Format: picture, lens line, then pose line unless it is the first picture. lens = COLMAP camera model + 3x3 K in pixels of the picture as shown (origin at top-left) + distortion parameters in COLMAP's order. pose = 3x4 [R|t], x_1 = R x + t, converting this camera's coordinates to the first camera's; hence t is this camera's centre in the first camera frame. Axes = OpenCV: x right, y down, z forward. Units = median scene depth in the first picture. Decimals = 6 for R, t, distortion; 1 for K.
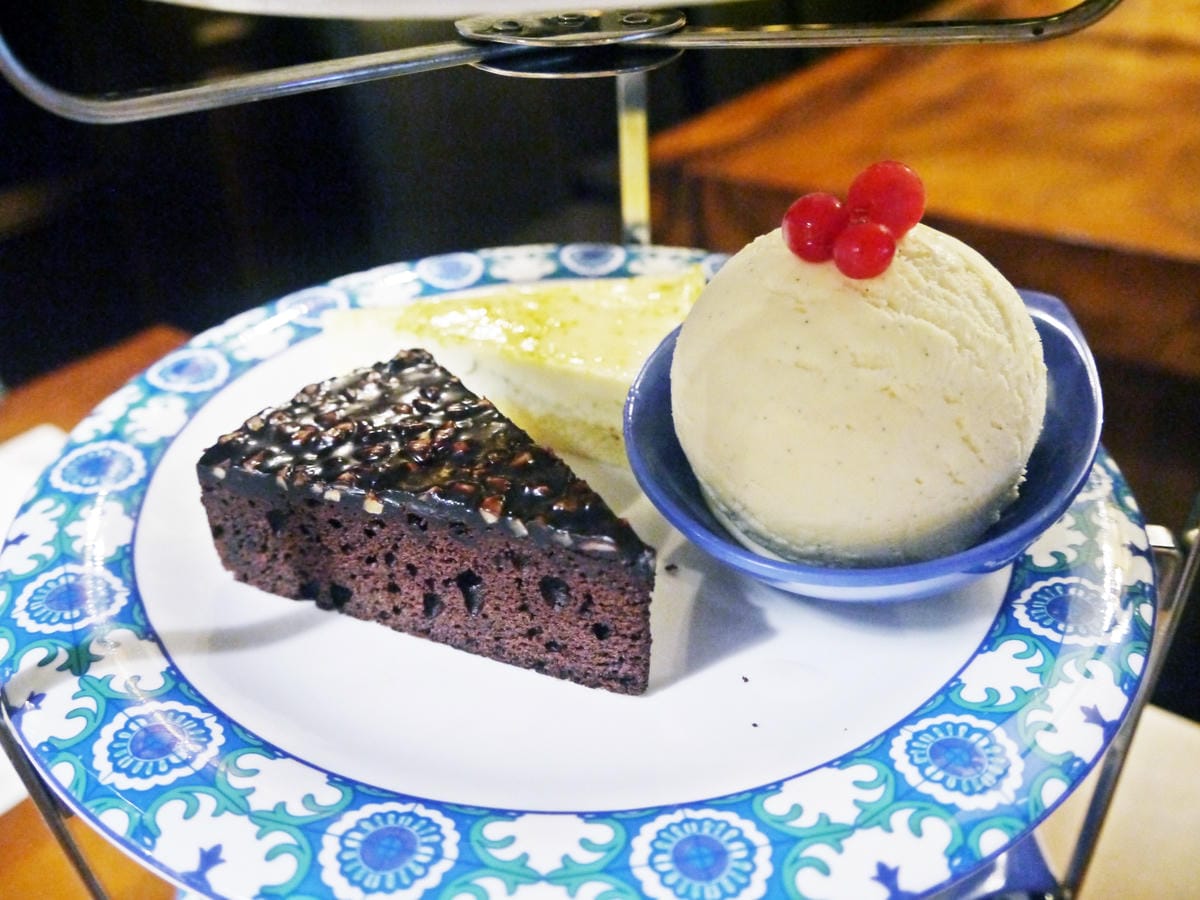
lens RADIAL K [[1045.0, 0, 617.9], [0, 1045.0, 443.7], [0, 0, 1]] dist [-0.013352, -0.010900]
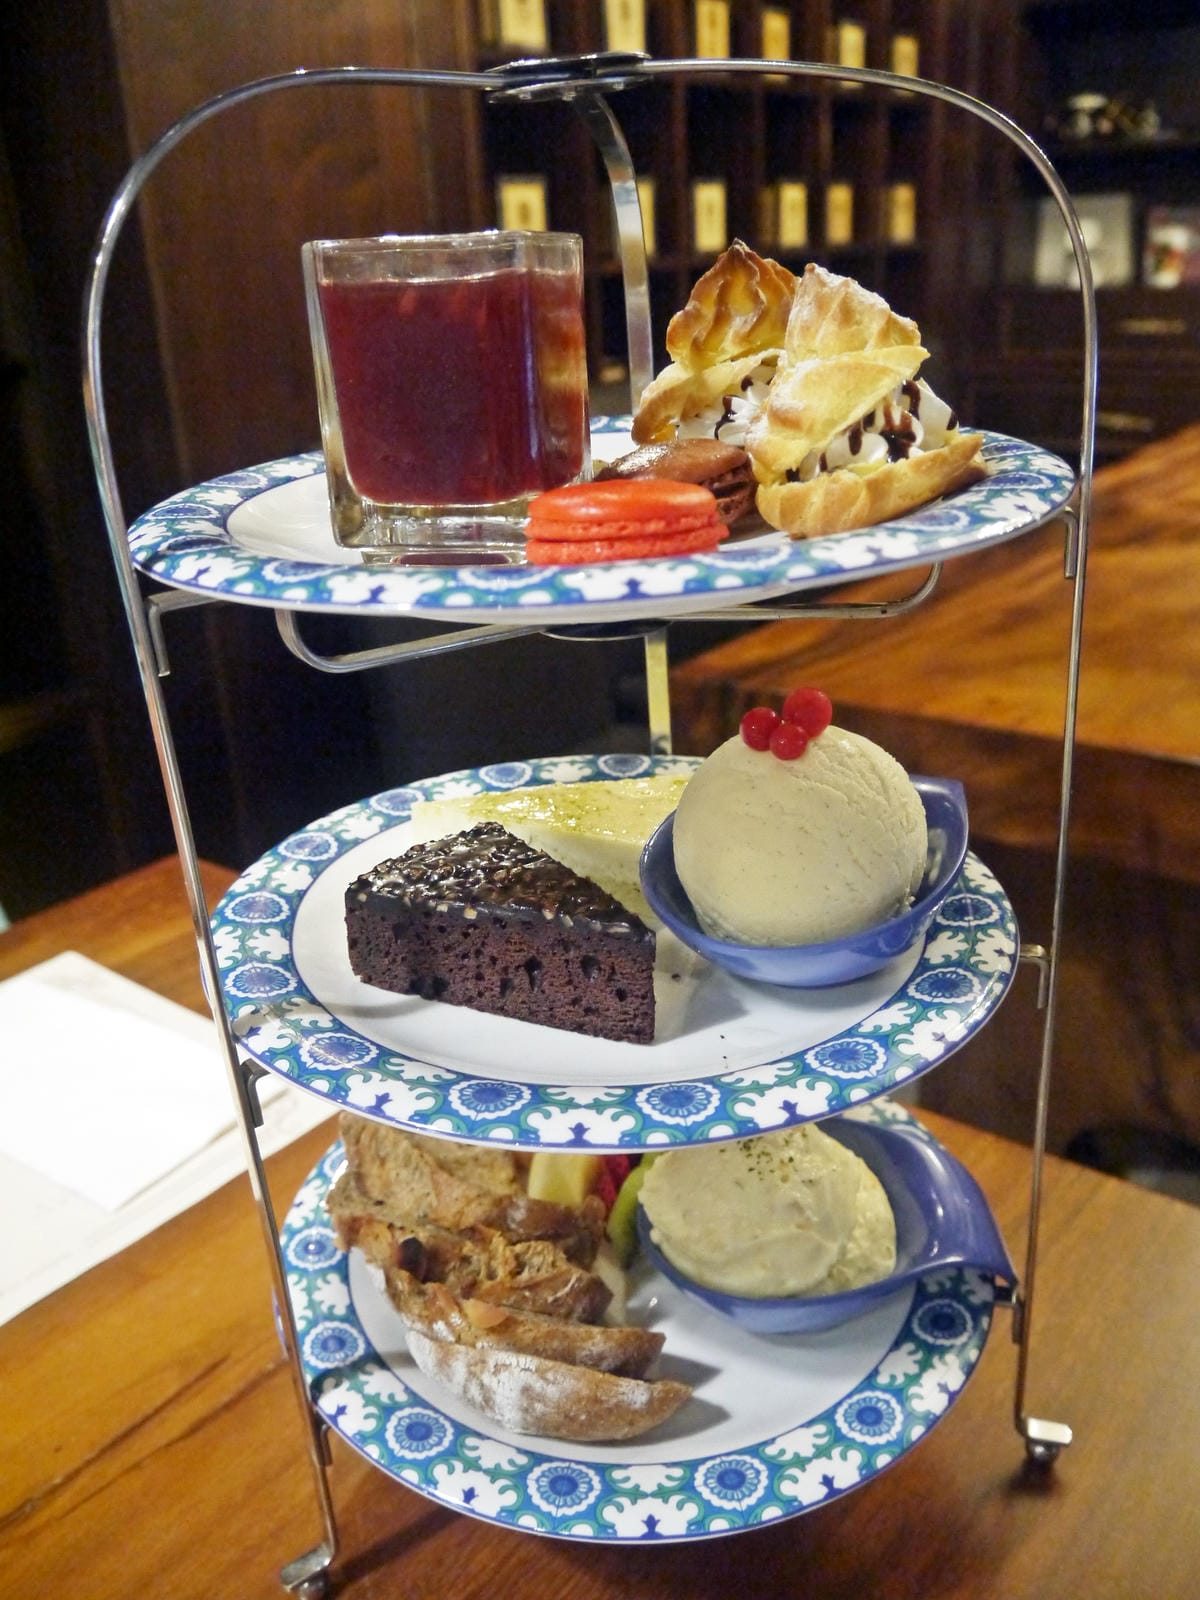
lens RADIAL K [[1393.4, 0, 600.0], [0, 1393.4, 800.0], [0, 0, 1]] dist [-0.013352, -0.010900]
pose [[0.998509, -0.004707, -0.054387, 0.058711], [-0.004838, 0.984726, -0.174045, 0.235701], [0.054375, 0.174049, 0.983235, -0.942837]]
